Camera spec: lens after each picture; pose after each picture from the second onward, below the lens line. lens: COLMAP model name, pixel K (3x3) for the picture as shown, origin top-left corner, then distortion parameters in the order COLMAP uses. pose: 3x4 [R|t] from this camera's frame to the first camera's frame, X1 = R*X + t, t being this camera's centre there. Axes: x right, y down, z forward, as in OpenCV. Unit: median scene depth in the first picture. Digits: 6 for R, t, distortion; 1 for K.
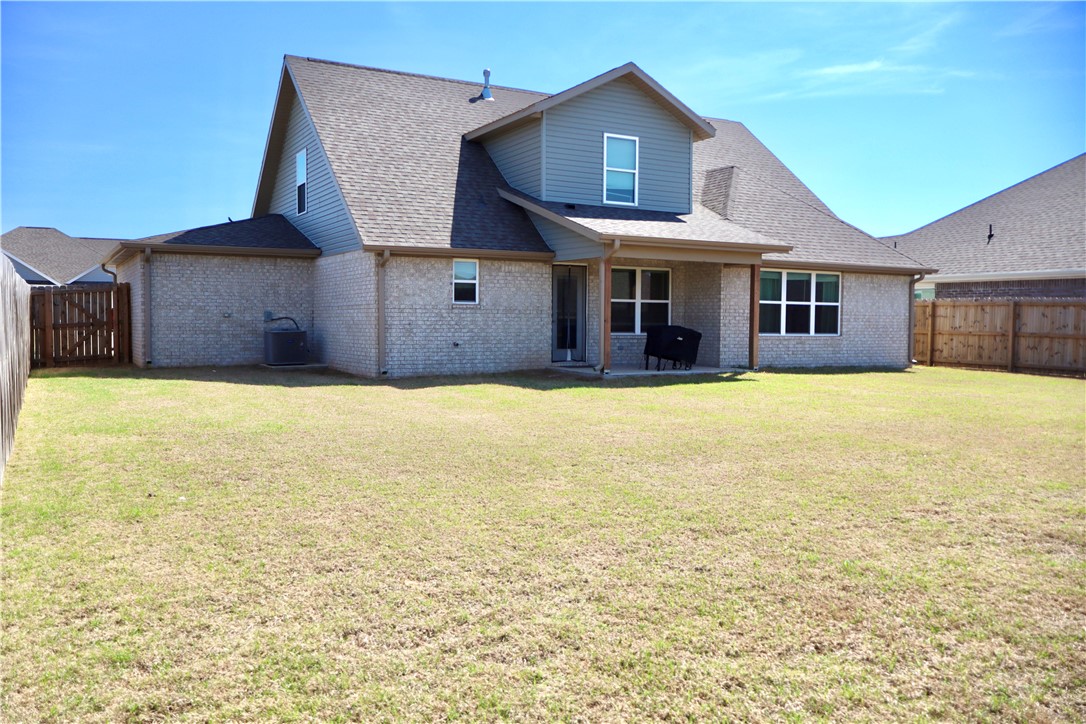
lens RADIAL K [[911.8, 0, 544.1], [0, 911.8, 365.2], [0, 0, 1]] dist [-0.003313, -0.000770]
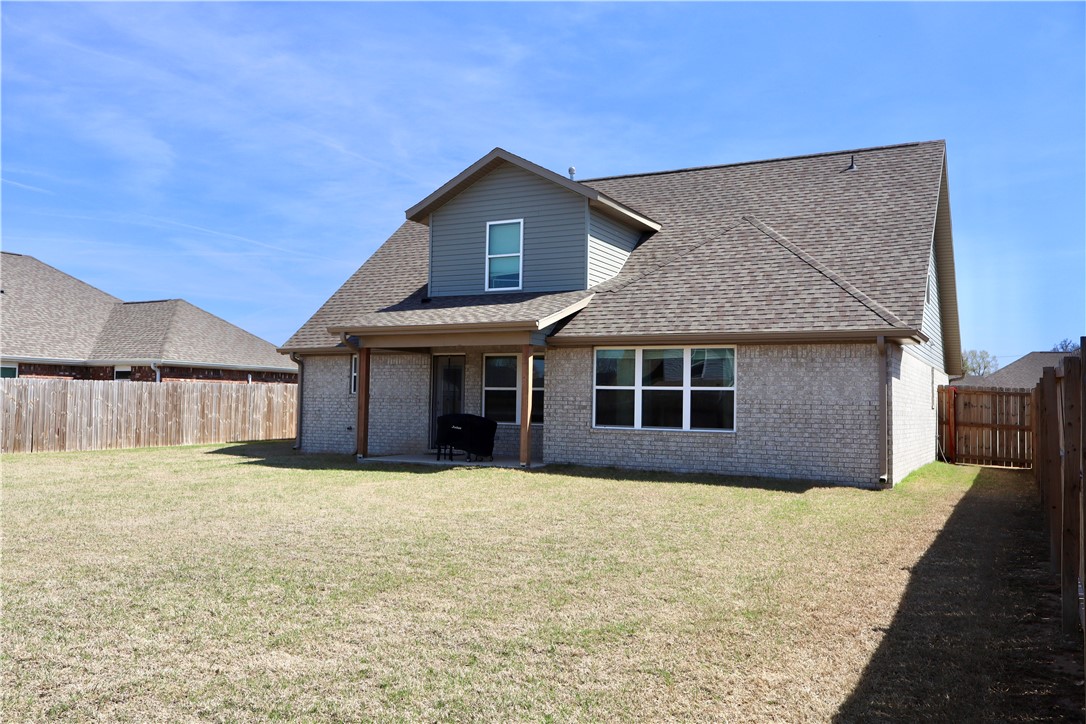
lens RADIAL K [[911.8, 0, 545.0], [0, 911.8, 359.9], [0, 0, 1]] dist [-0.003313, -0.000770]
pose [[0.533345, -0.041441, -0.844882, 0.899094], [-0.050846, 0.995423, -0.080922, -0.024677], [0.844368, 0.086119, 0.528797, 0.511683]]
